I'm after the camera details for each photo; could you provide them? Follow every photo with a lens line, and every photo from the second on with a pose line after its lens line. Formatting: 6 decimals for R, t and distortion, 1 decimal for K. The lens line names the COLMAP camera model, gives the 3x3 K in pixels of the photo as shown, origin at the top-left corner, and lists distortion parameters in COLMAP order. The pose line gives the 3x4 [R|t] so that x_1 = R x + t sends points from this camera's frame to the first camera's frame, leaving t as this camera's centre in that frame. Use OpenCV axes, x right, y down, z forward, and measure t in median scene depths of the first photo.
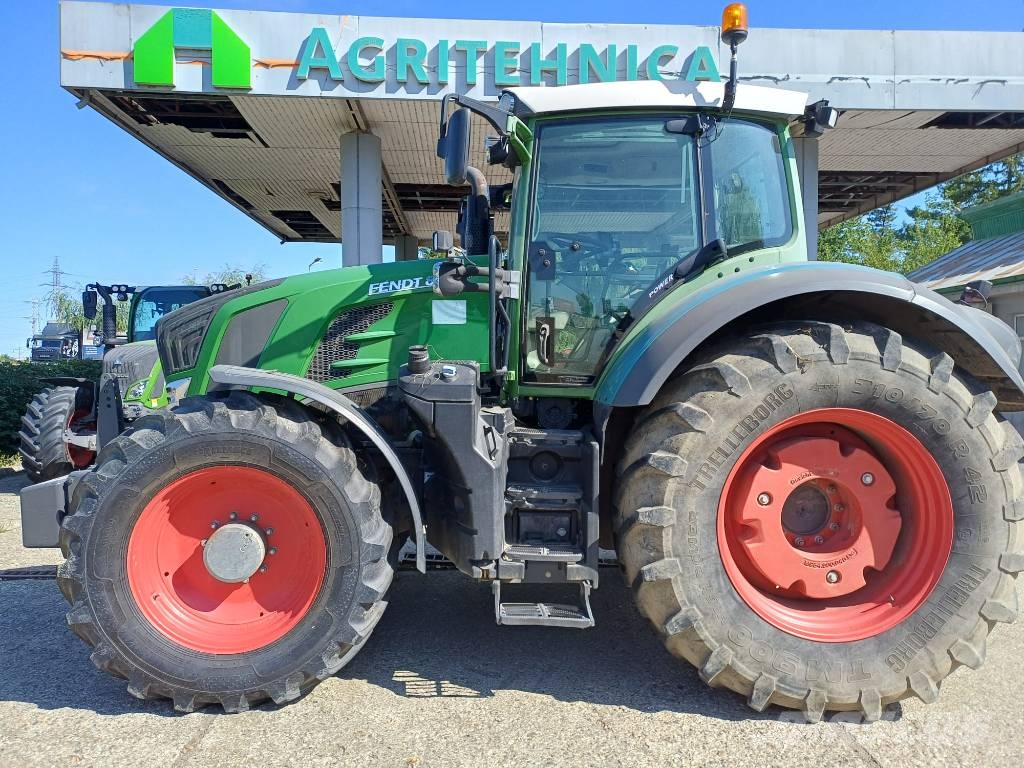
lens RADIAL K [[755.0, 0, 511.8], [0, 755.0, 372.7], [0, 0, 1]] dist [0.060995, -0.044192]
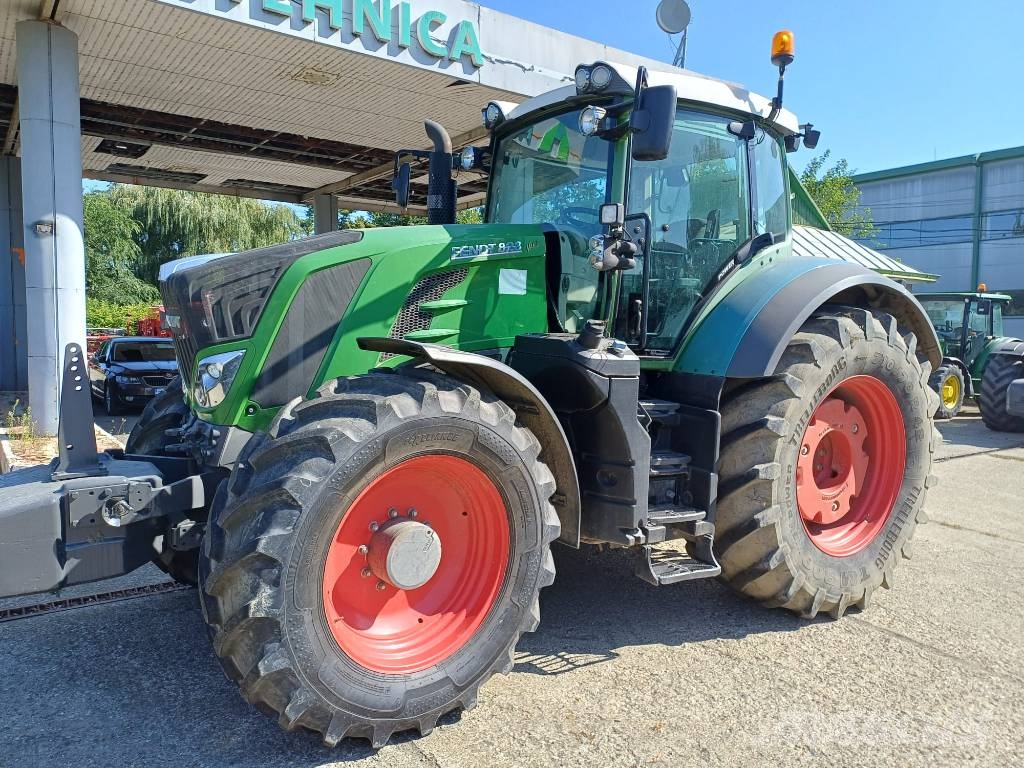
lens RADIAL K [[755.0, 0, 516.2], [0, 755.0, 375.0], [0, 0, 1]] dist [0.060995, -0.044192]
pose [[0.844067, -0.019199, 0.535894, -0.723832], [-0.009754, 0.998644, 0.051140, -0.013568], [-0.536149, -0.048393, 0.842735, 0.220669]]
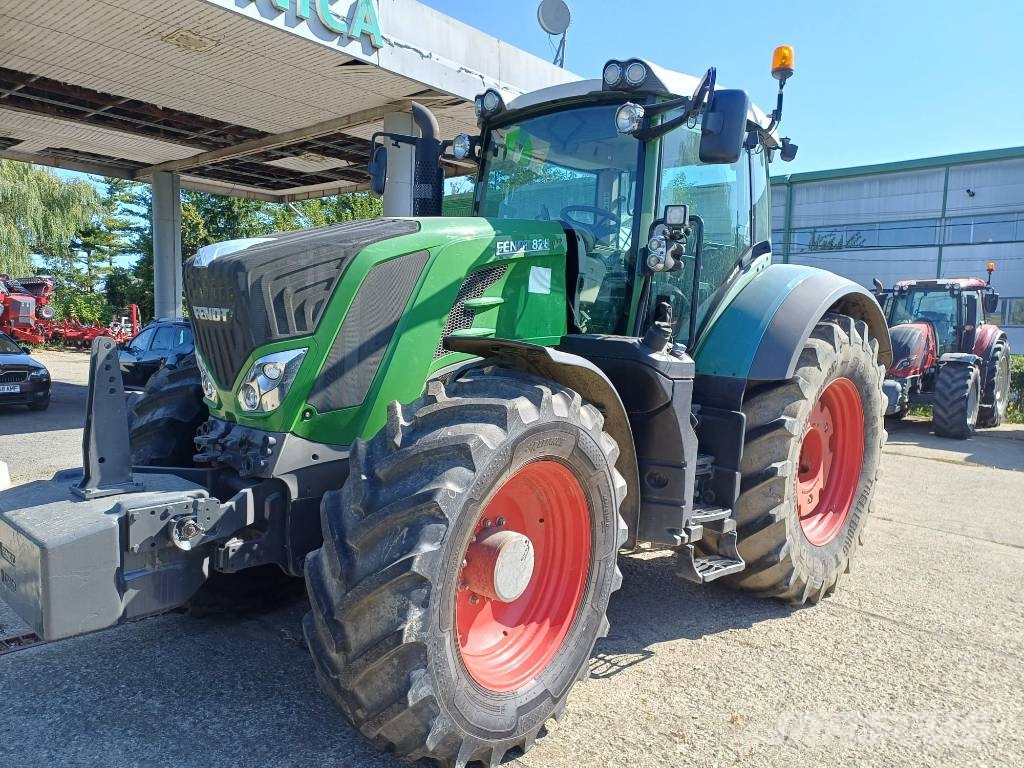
lens RADIAL K [[755.0, 0, 509.1], [0, 755.0, 395.3], [0, 0, 1]] dist [0.060995, -0.044192]
pose [[0.704646, -0.035765, 0.708657, -0.941832], [-0.027040, 0.996650, 0.077186, -0.011644], [-0.709043, -0.073551, 0.701319, 0.440152]]
